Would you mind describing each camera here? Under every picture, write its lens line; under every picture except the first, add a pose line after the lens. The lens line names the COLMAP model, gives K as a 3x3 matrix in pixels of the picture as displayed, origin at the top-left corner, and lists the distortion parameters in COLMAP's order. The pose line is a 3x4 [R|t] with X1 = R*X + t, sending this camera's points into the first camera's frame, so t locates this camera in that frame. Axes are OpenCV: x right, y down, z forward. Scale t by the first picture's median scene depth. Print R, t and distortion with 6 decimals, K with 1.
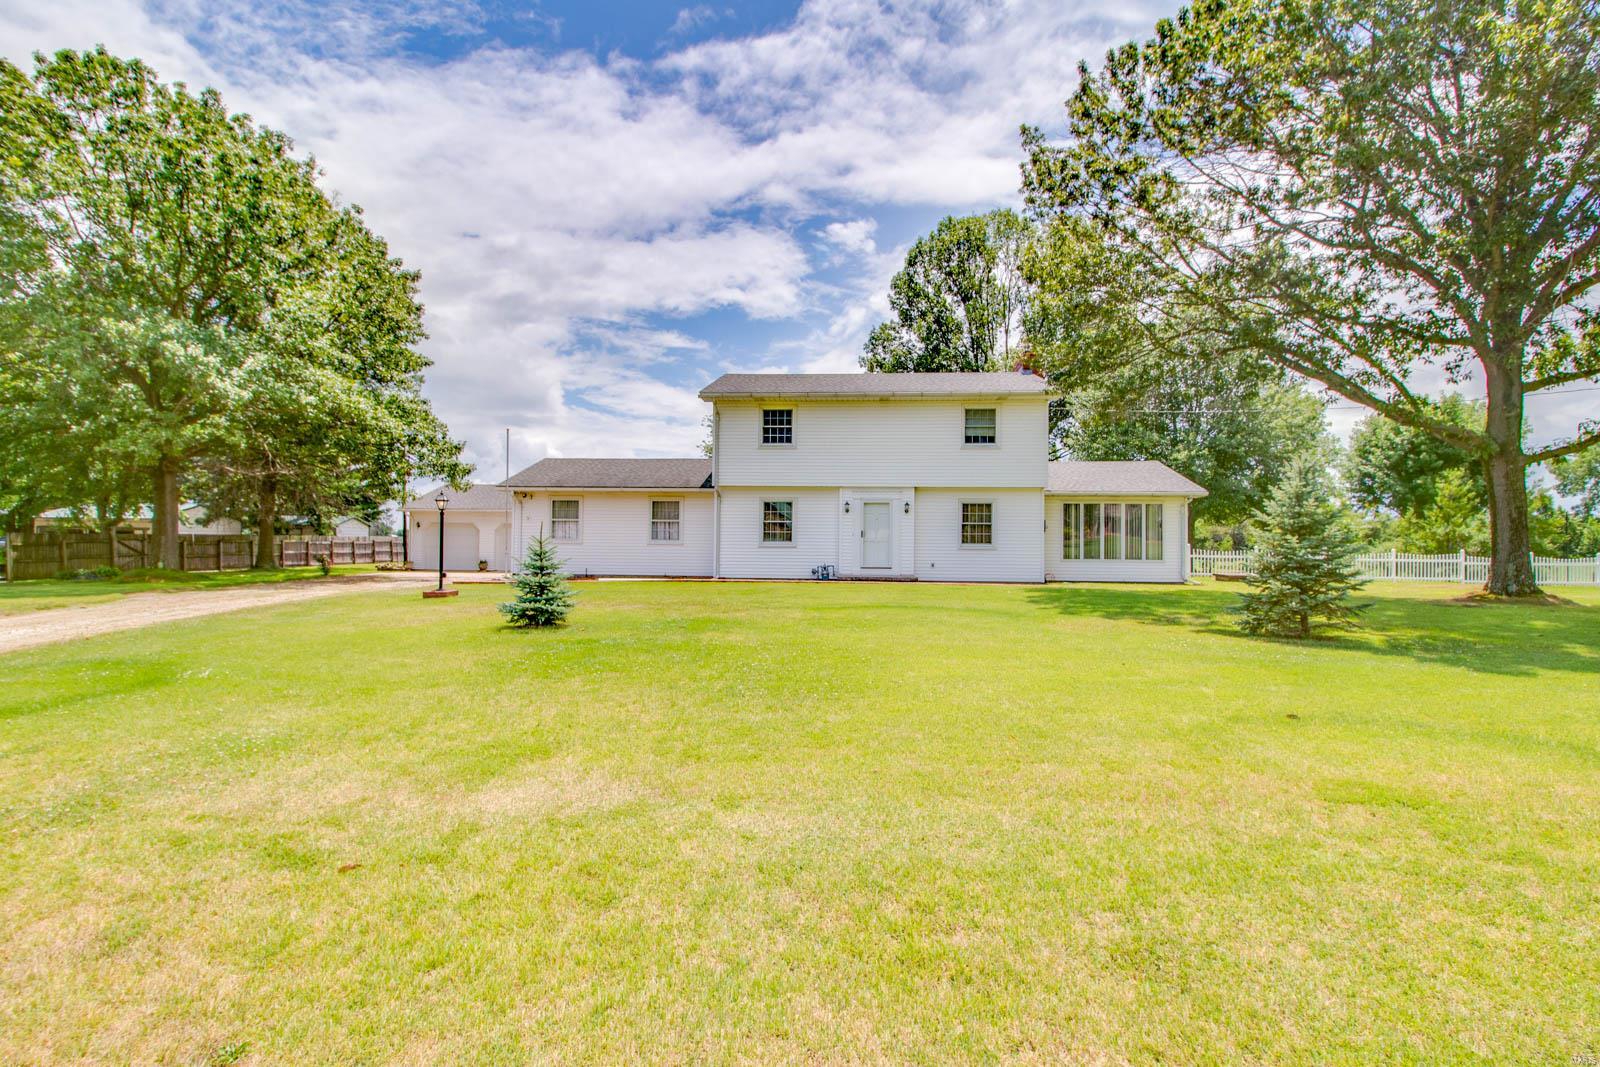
lens RADIAL K [[768.8, 0, 808.3], [0, 768.8, 519.7], [0, 0, 1]] dist [-0.014795, -0.000637]
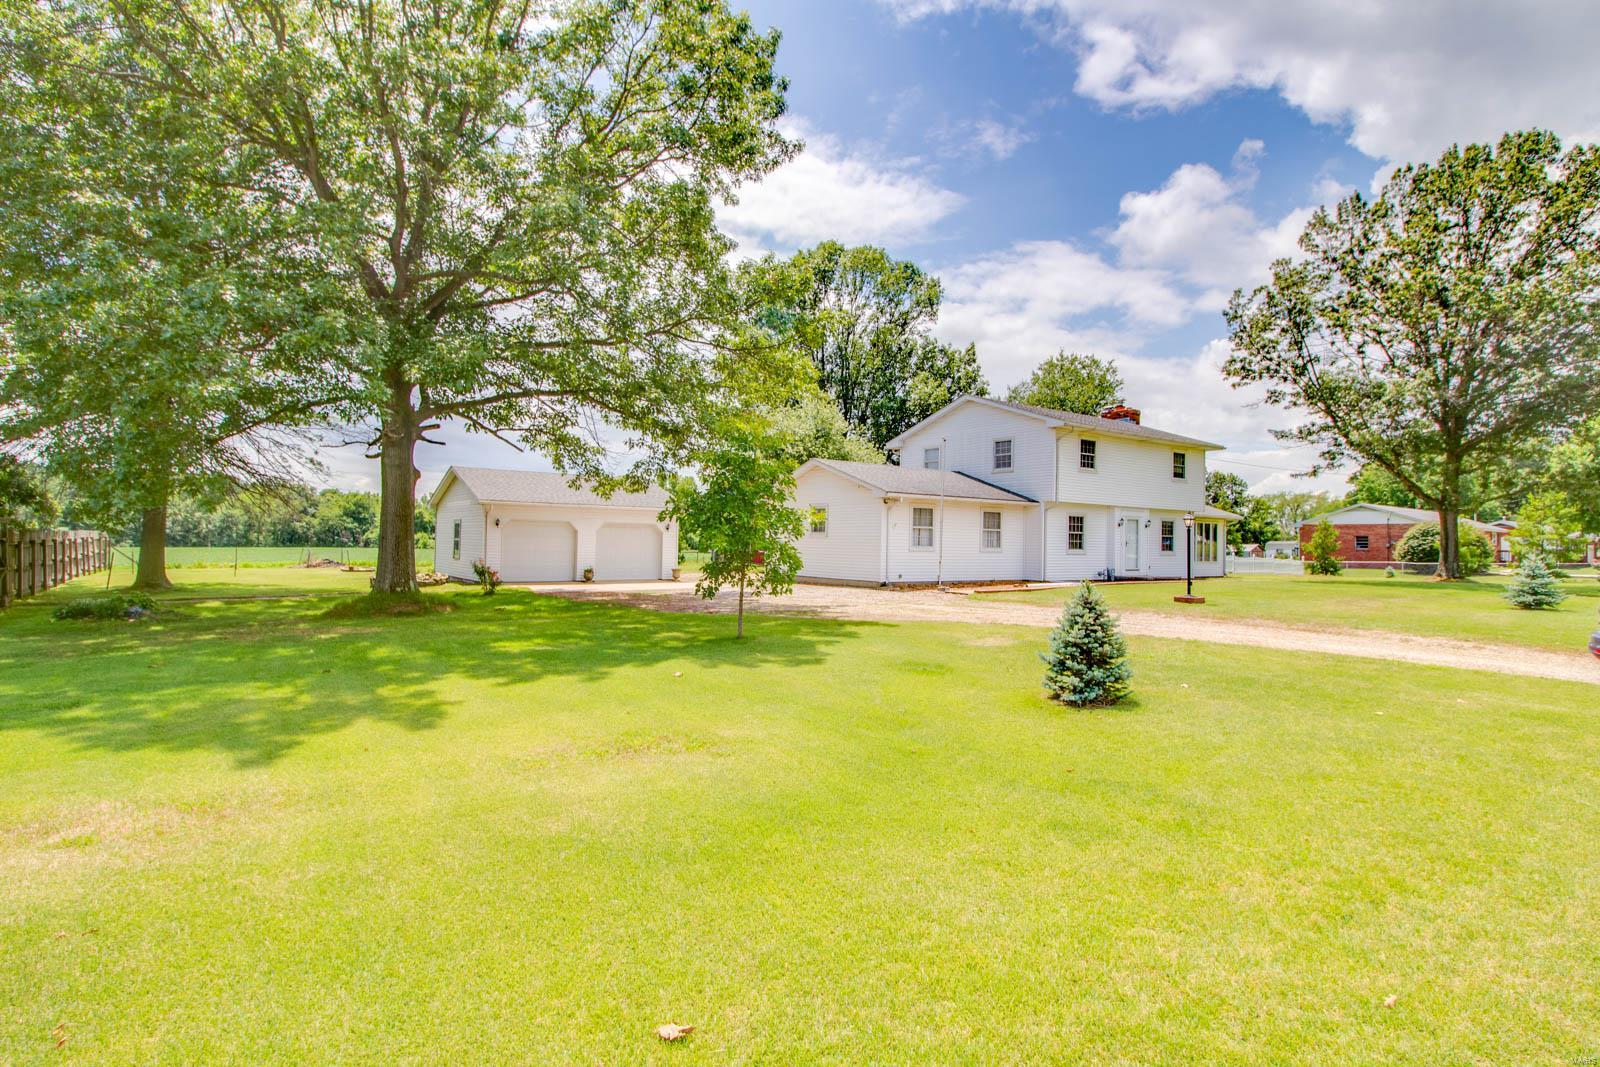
lens RADIAL K [[822.8, 0, 794.3], [0, 822.8, 524.3], [0, 0, 1]] dist [-0.010920, -0.000490]
pose [[0.770036, 0.018356, 0.637737, -1.215798], [-0.027378, 0.999616, 0.004286, -0.004422], [-0.637413, -0.020760, 0.770242, 0.299327]]
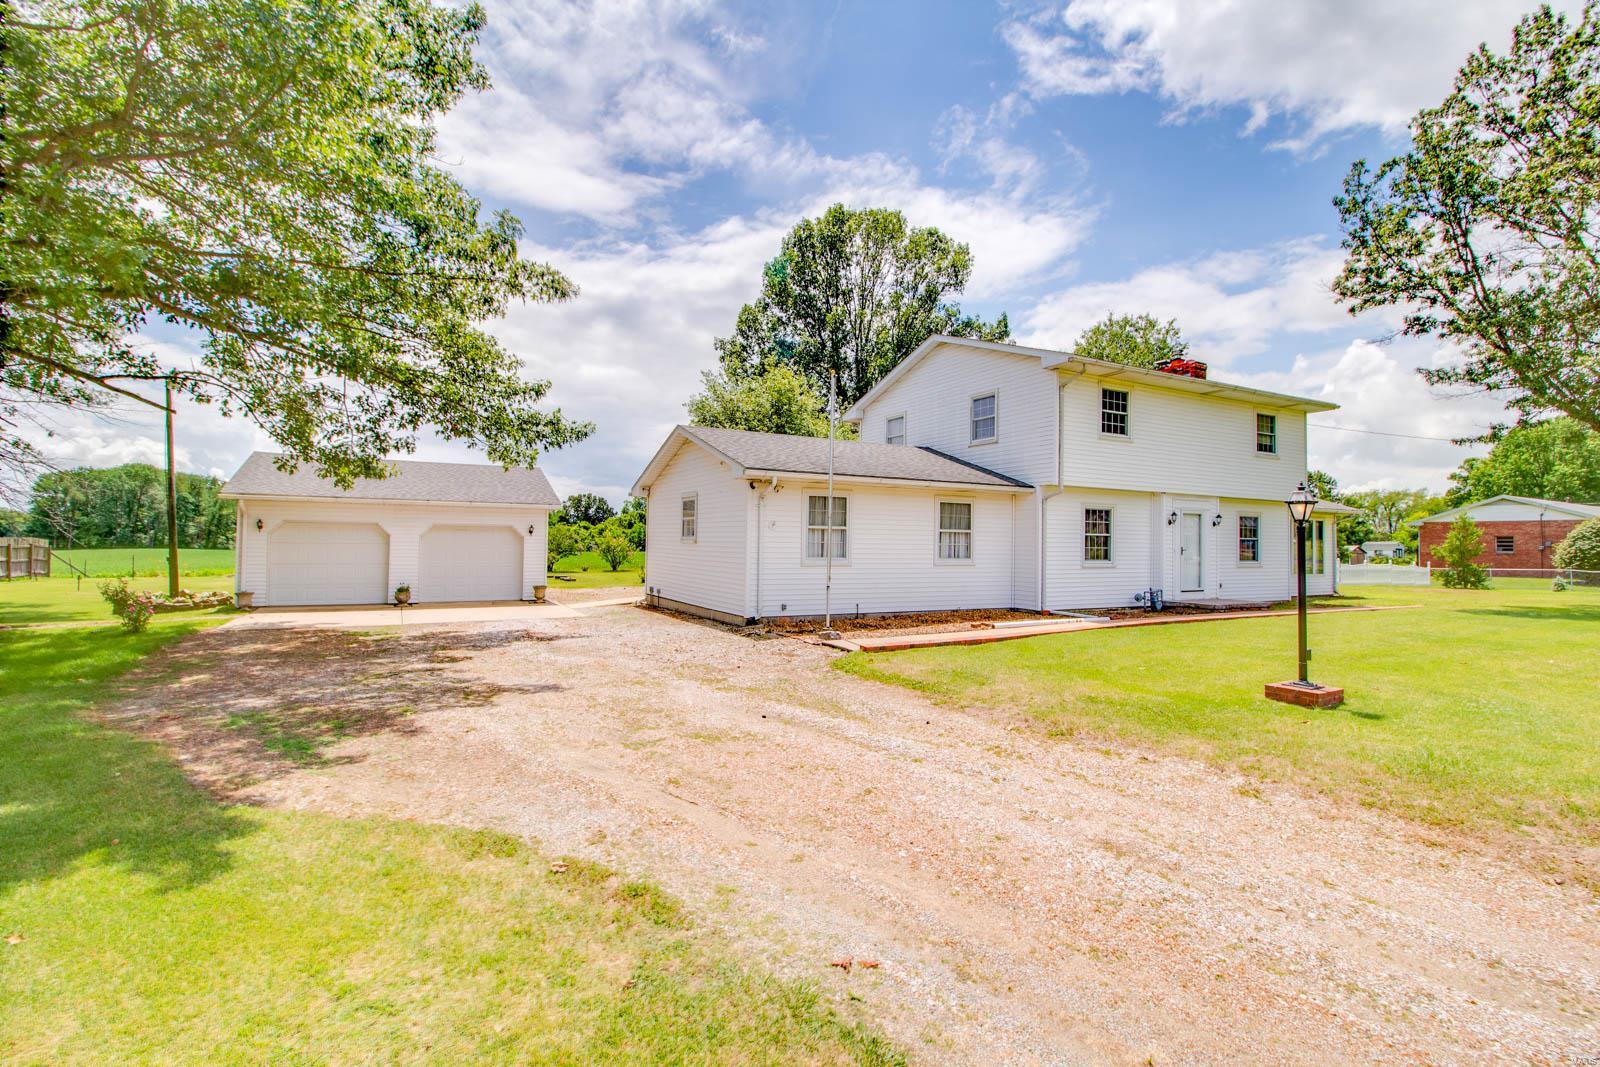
lens RADIAL K [[732.3, 0, 800.2], [0, 732.3, 523.5], [0, 0, 1]] dist [0.001055, -0.015932]
pose [[0.842964, 0.016365, 0.537720, -0.703242], [-0.020676, 0.999784, 0.001986, -0.004031], [-0.537572, -0.012792, 0.843121, 0.548241]]
